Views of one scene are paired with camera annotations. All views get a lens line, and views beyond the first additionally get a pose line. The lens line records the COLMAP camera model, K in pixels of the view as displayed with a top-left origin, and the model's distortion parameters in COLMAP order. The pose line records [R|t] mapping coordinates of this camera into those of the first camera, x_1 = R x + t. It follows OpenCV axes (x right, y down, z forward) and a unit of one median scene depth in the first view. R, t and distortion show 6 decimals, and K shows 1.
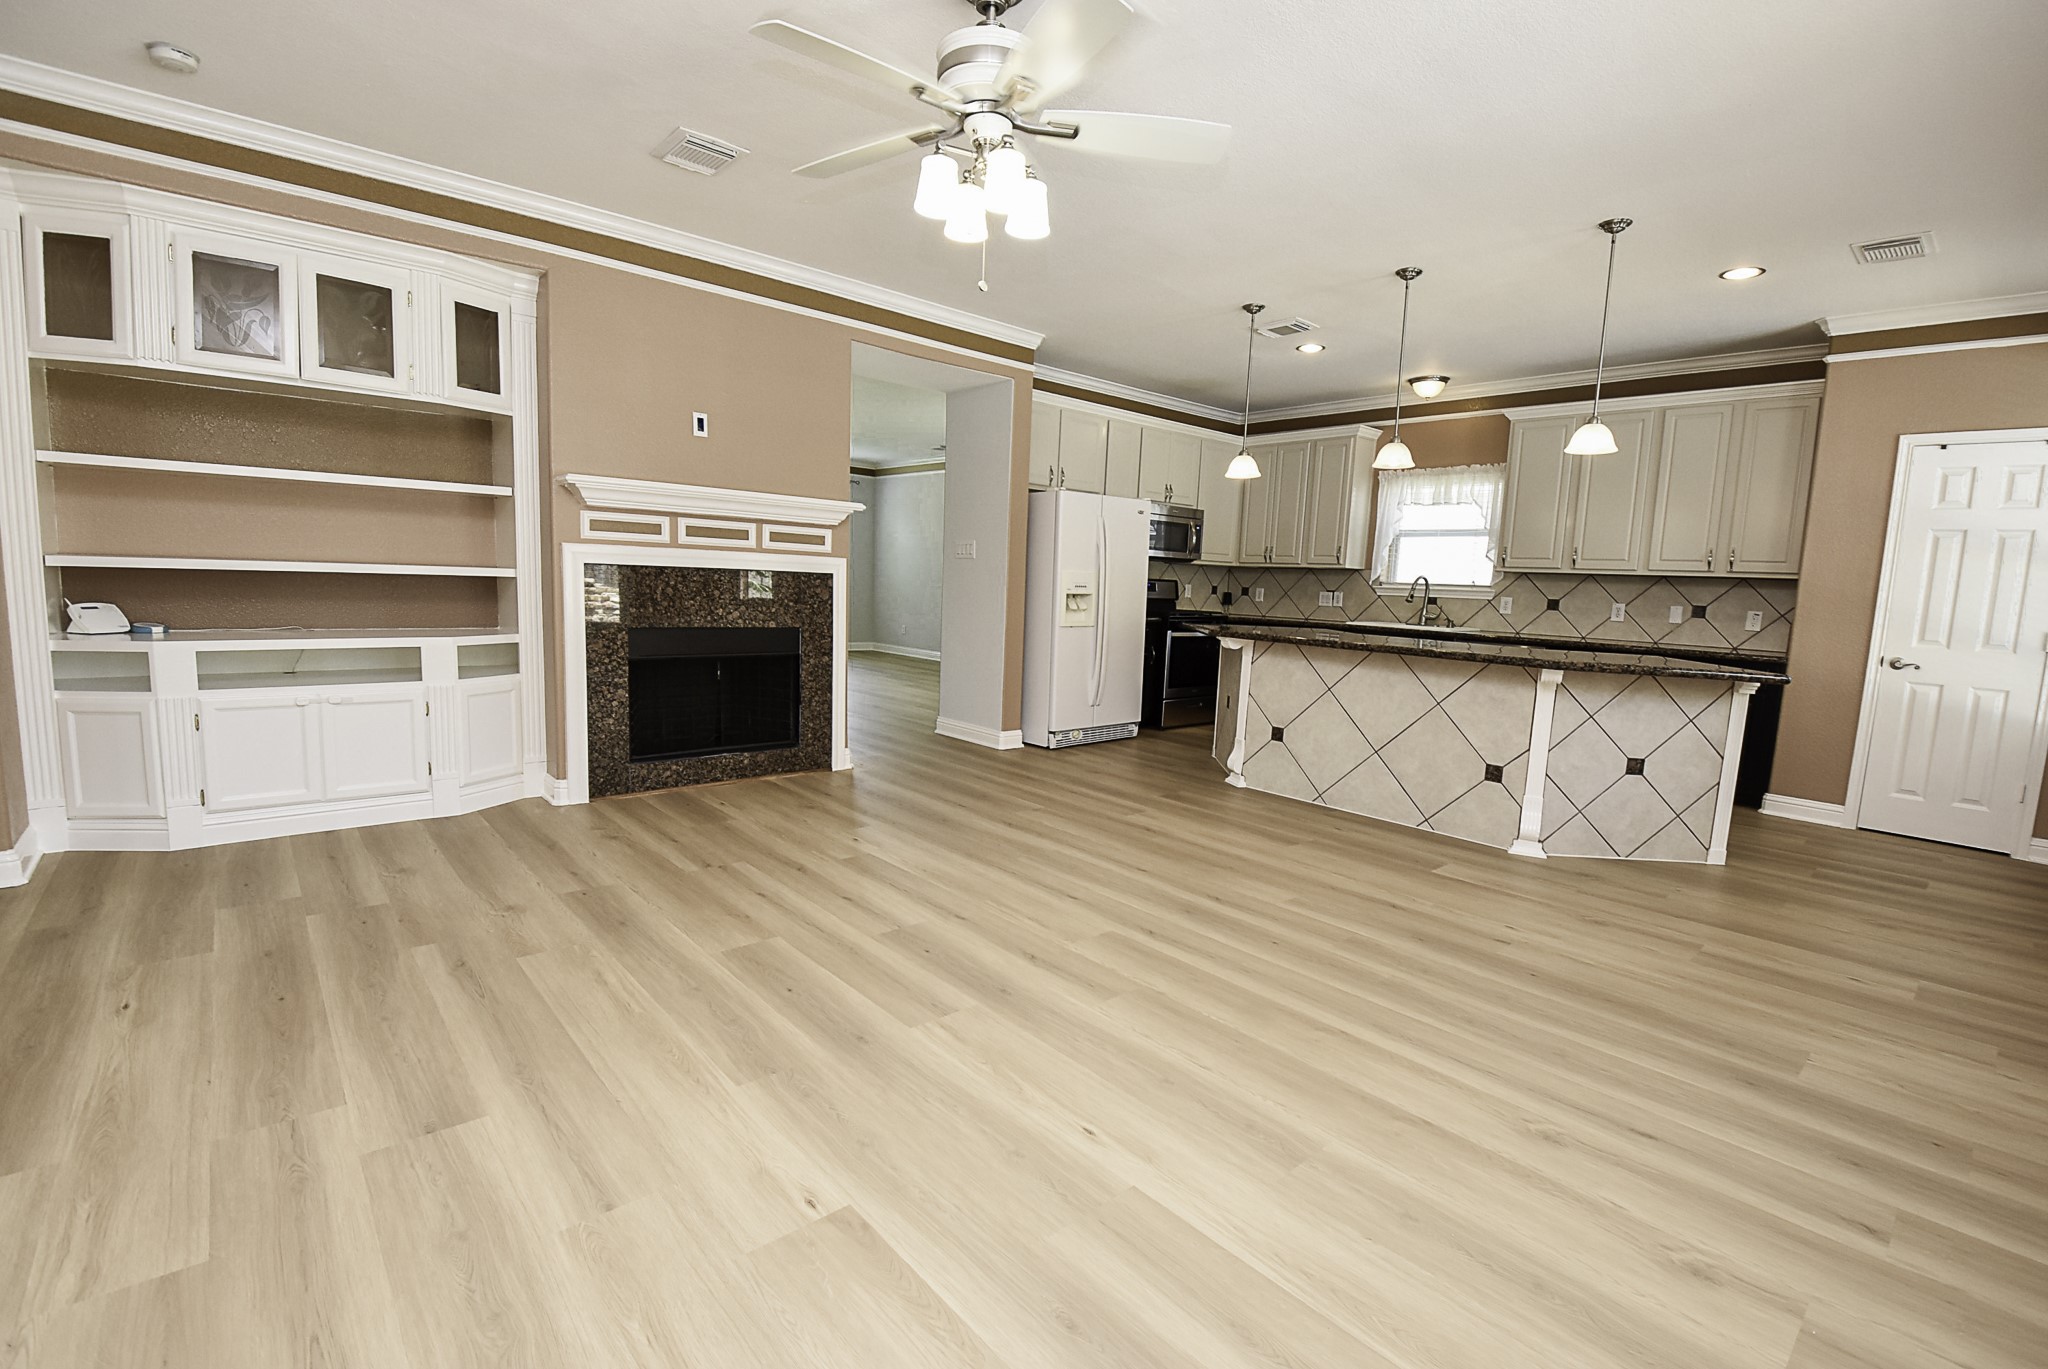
lens RADIAL K [[907.9, 0, 1039.9], [0, 907.9, 682.1], [0, 0, 1]] dist [-0.010965, -0.006741]
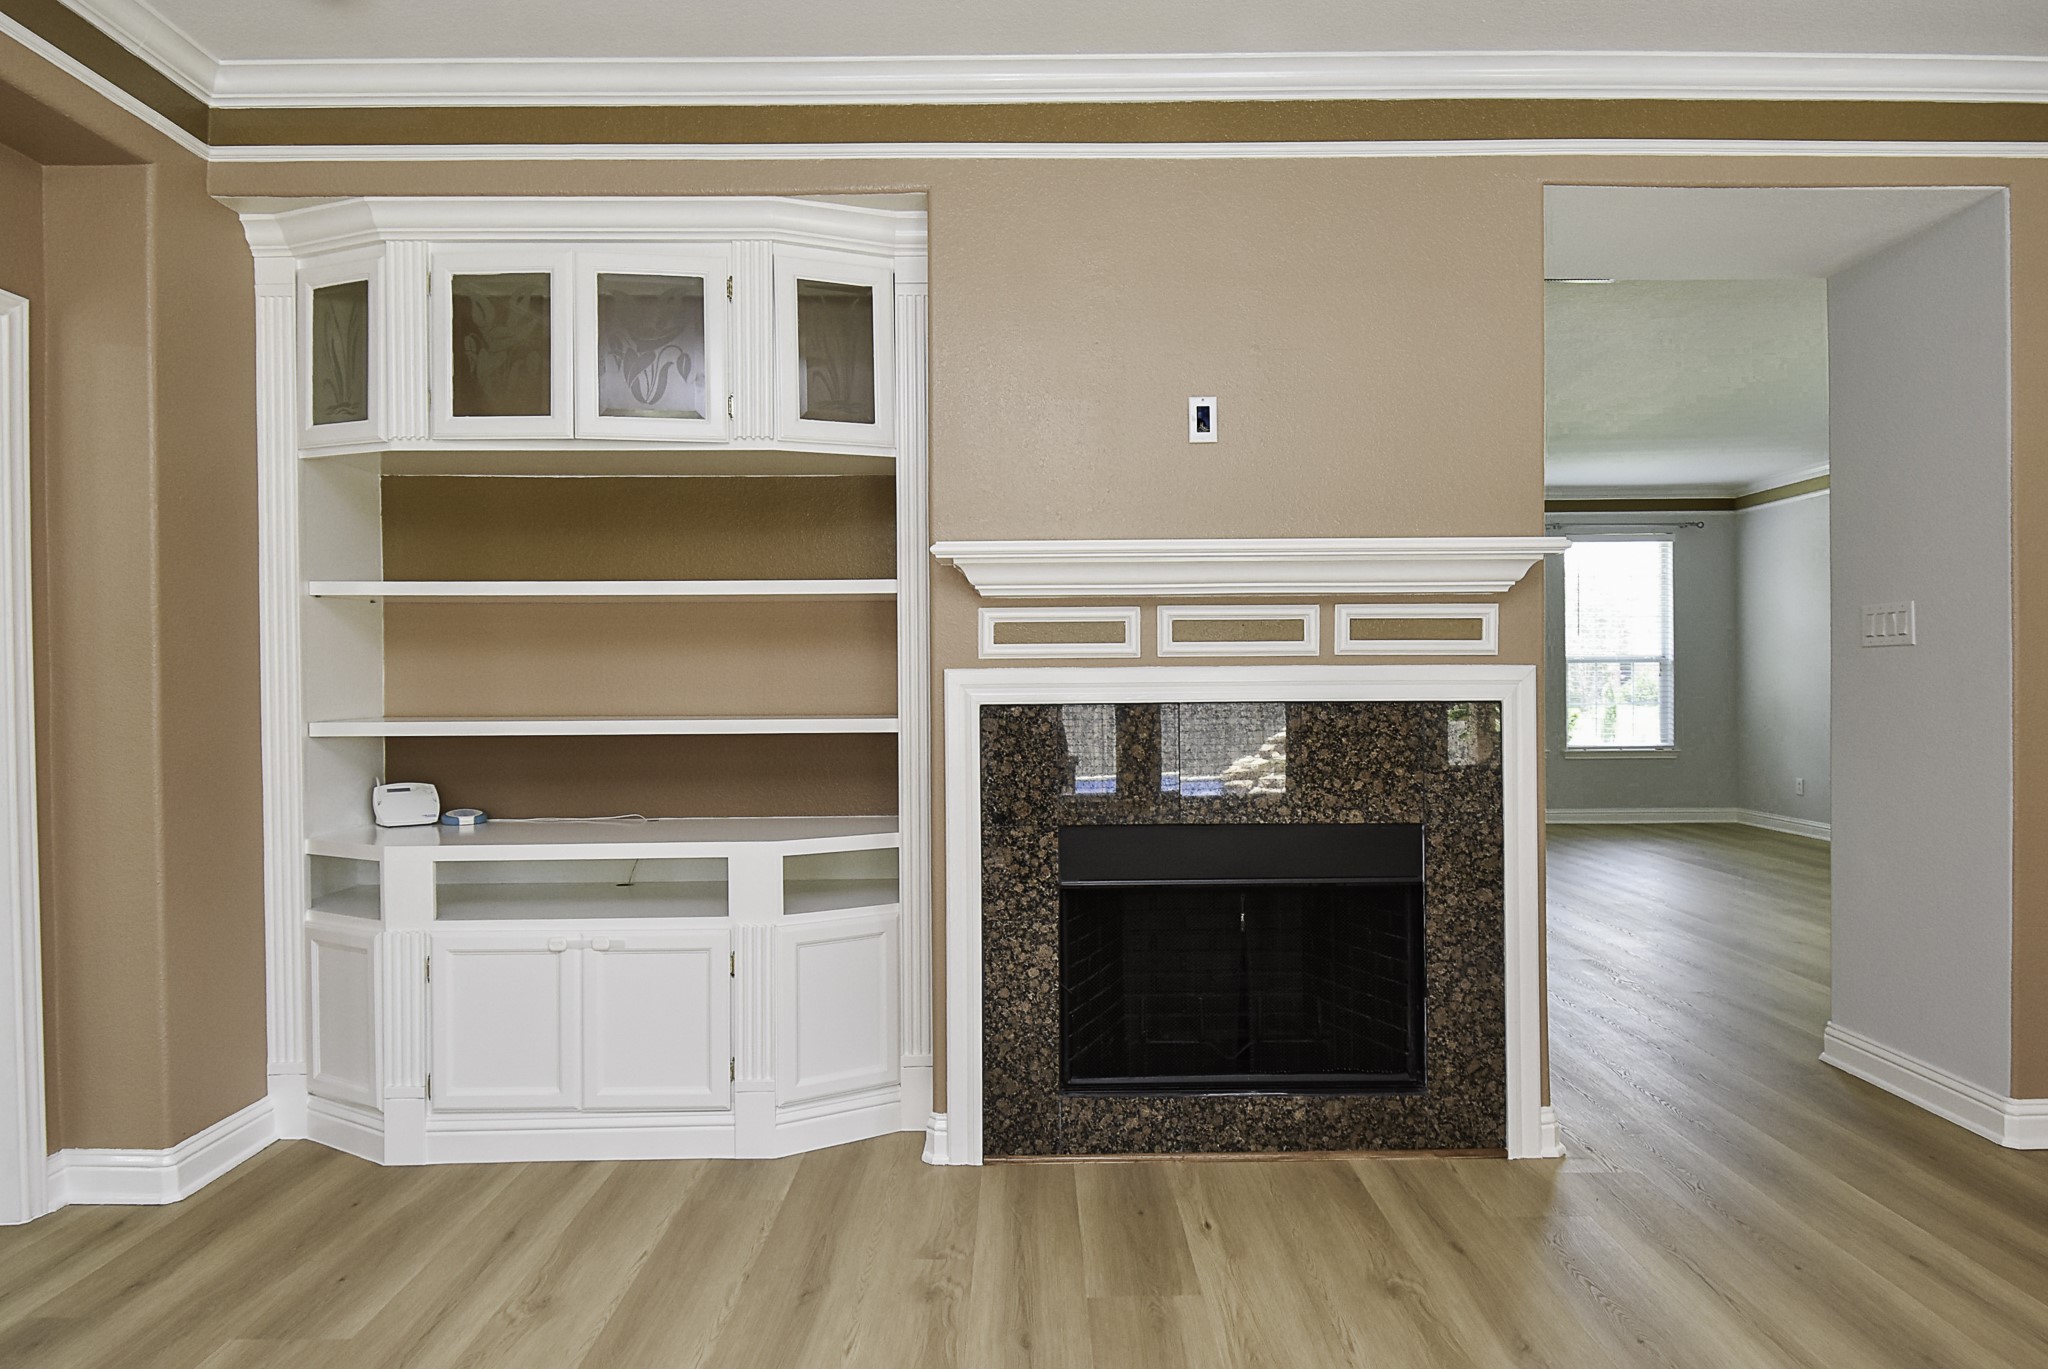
lens RADIAL K [[1213.7, 0, 1056.9], [0, 1213.7, 685.0], [0, 0, 1]] dist [0.008766, -0.009919]
pose [[0.747996, -0.044220, -0.662228, 0.003638], [-0.037189, 0.993418, -0.108340, -0.058381], [0.662660, 0.105665, 0.741428, 0.436343]]
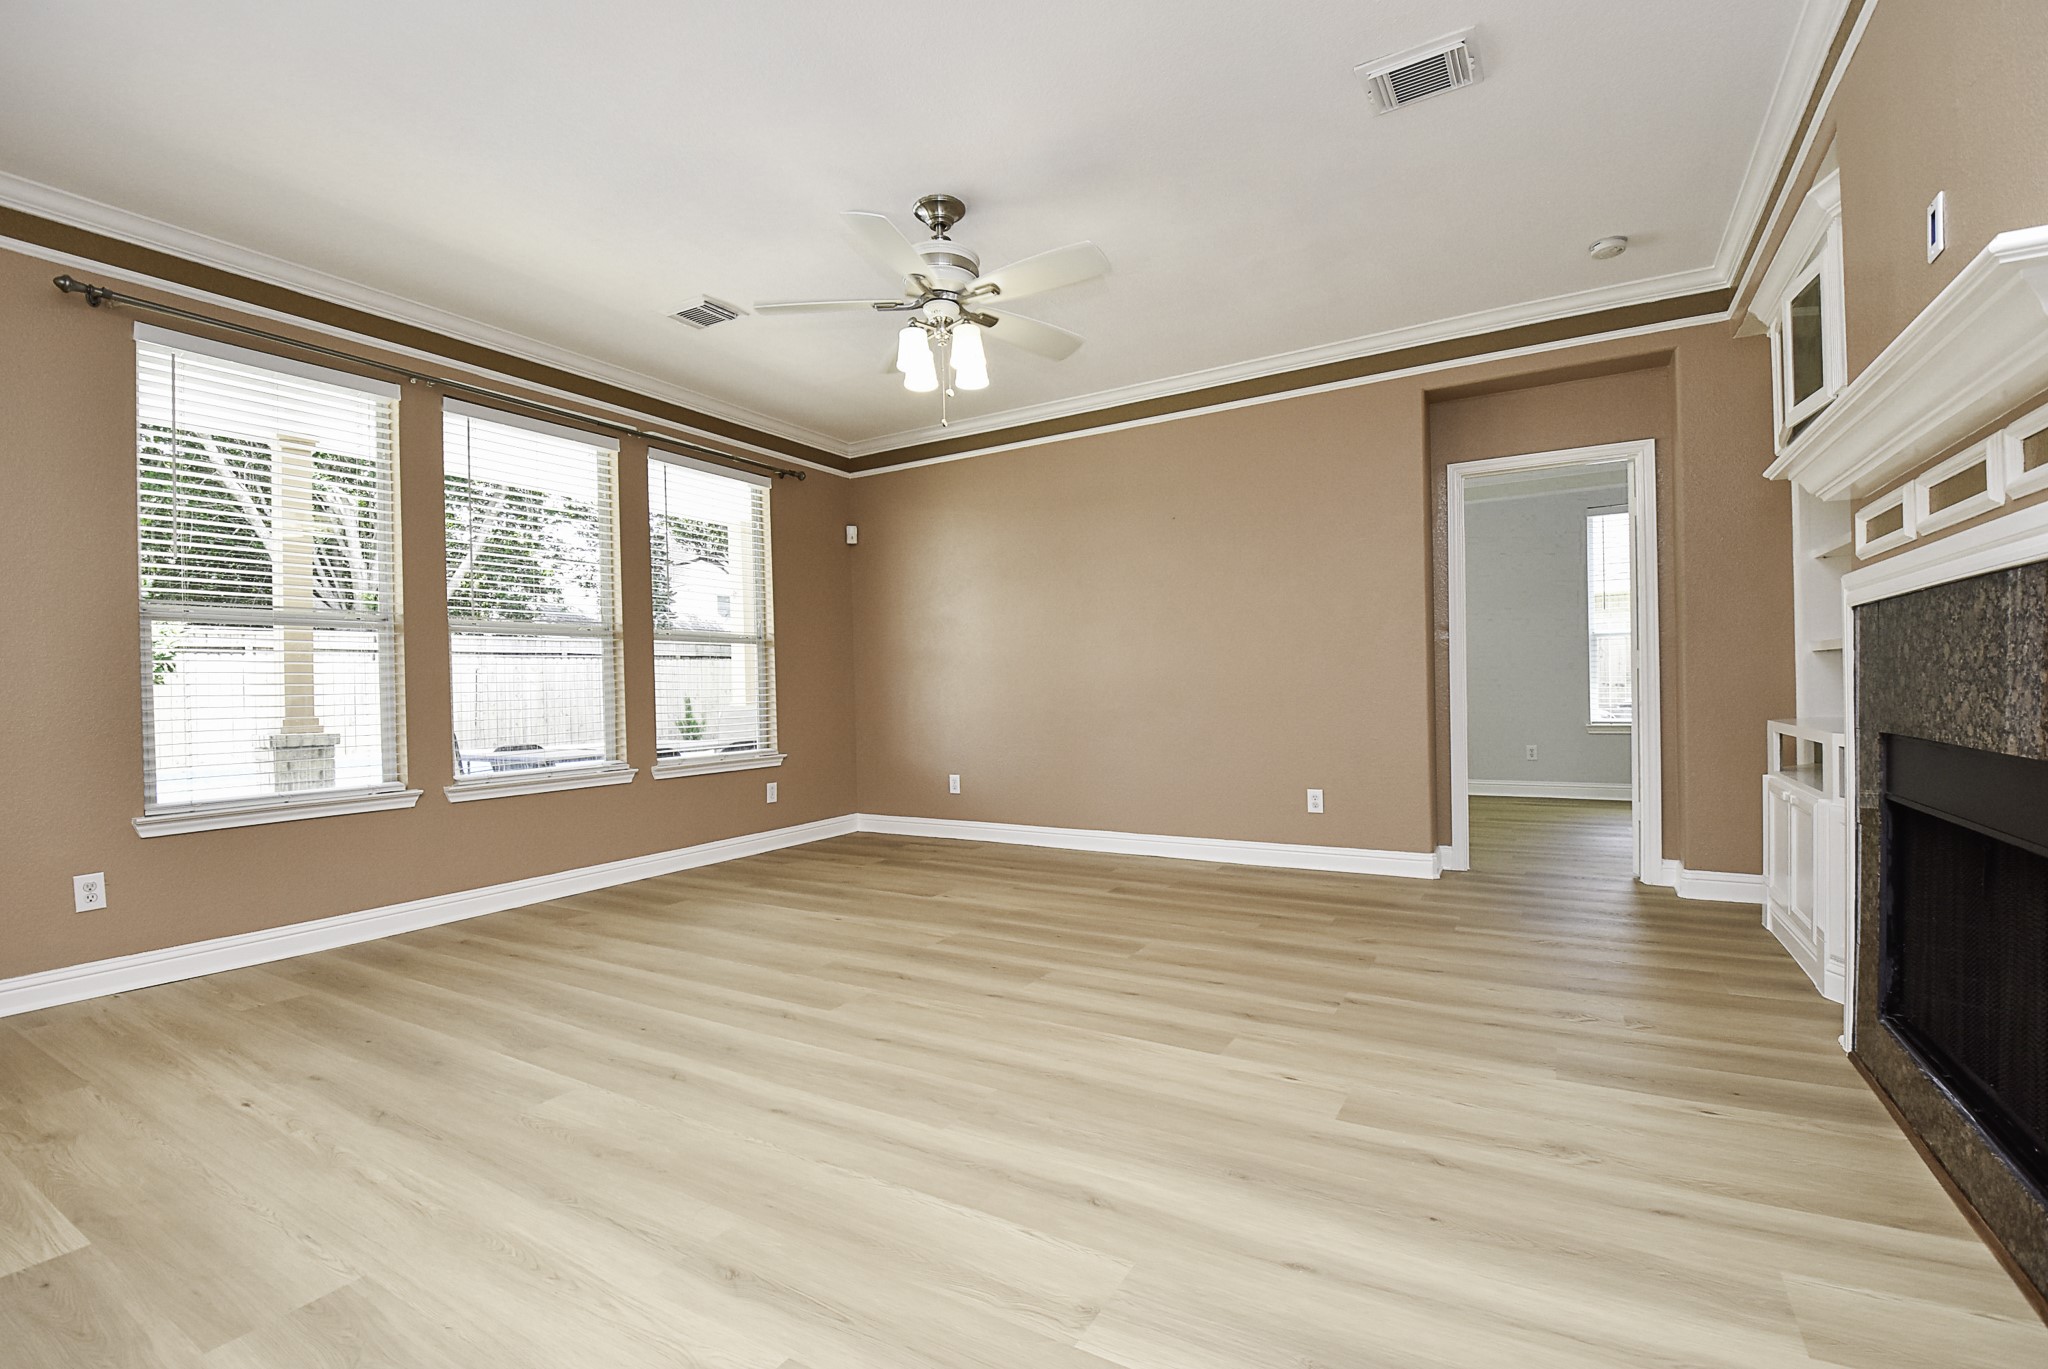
lens RADIAL K [[907.9, 0, 1028.2], [0, 907.9, 702.0], [0, 0, 1]] dist [-0.010965, -0.006741]
pose [[-0.953375, -0.016262, -0.301351, 0.106534], [-0.051831, 0.992533, 0.110416, -0.094661], [0.297305, 0.120887, -0.947099, 1.192971]]
